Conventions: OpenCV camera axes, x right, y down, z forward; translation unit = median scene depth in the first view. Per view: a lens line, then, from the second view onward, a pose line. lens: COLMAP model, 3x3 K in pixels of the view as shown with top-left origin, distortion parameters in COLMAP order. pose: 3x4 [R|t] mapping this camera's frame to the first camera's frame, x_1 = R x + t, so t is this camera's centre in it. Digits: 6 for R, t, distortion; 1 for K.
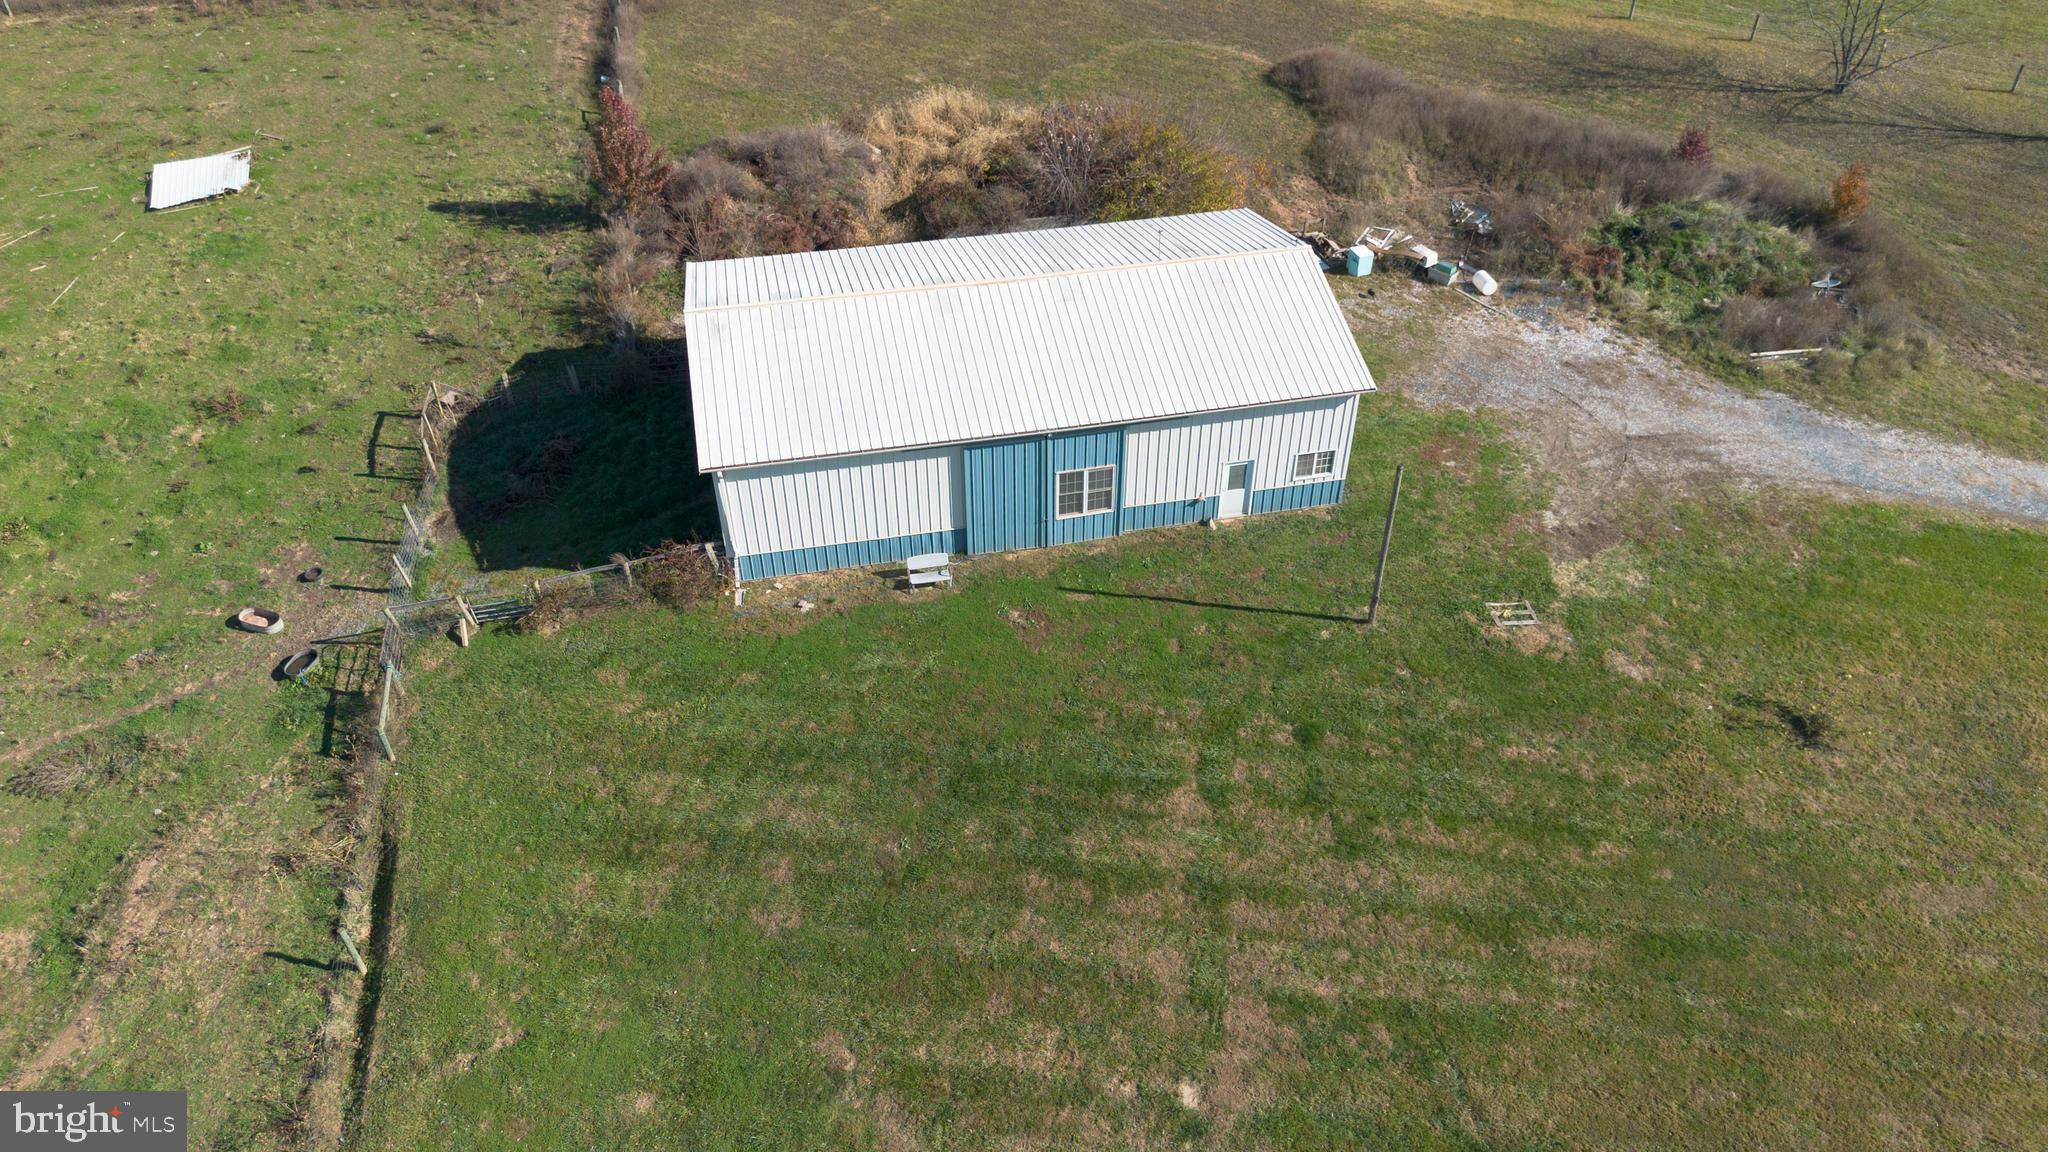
lens RADIAL K [[1457.7, 0, 1024.0], [0, 1457.7, 576.0], [0, 0, 1]] dist [0.077402, -0.084415]
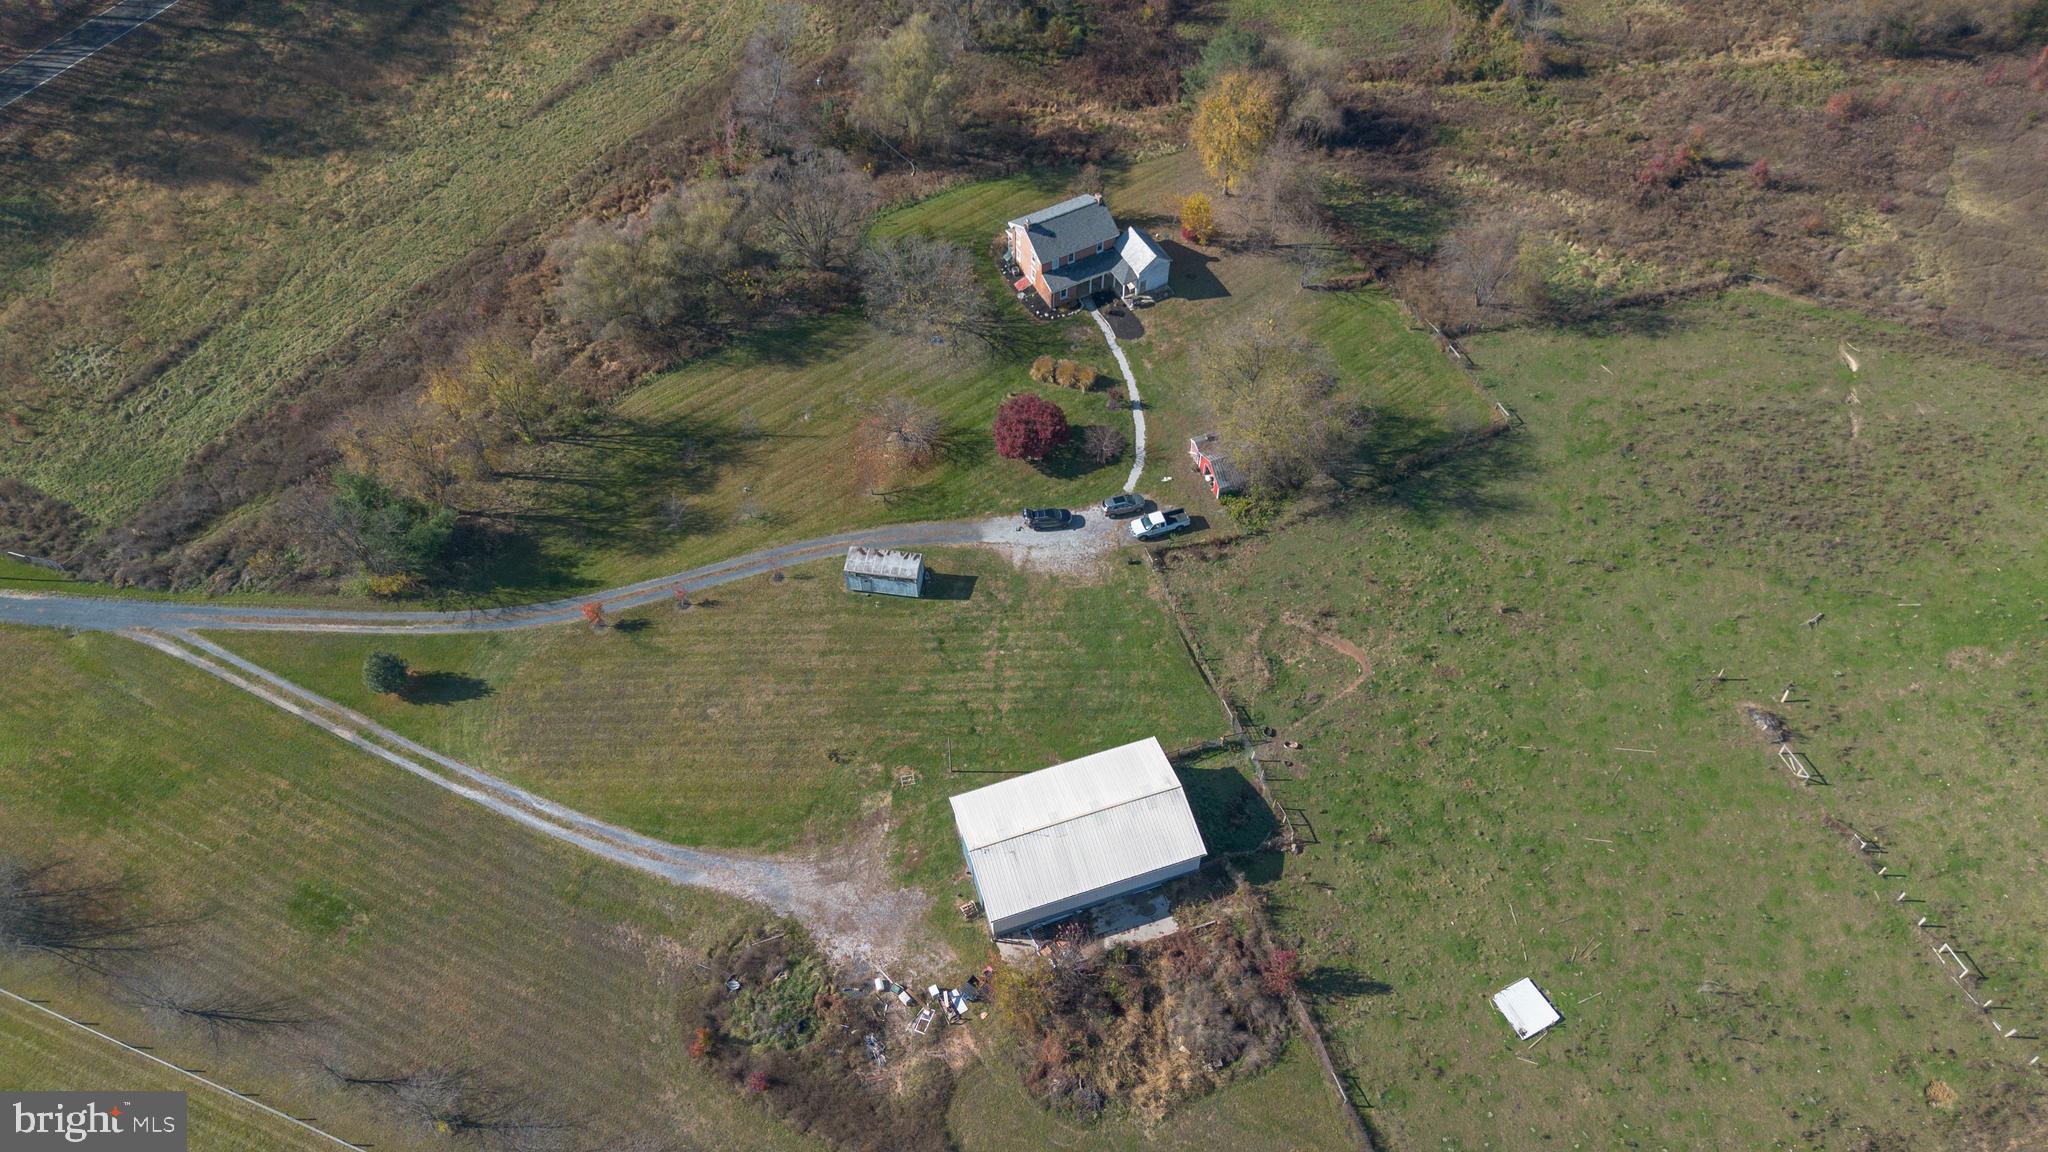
lens RADIAL K [[1454.3, 0, 1024.0], [0, 1454.3, 576.0], [0, 0, 1]] dist [0.110752, -0.127317]
pose [[-0.992435, 0.109025, -0.056440, 0.177620], [-0.062448, -0.052502, 0.996666, -2.688086], [0.105699, 0.992651, 0.058914, 0.327195]]
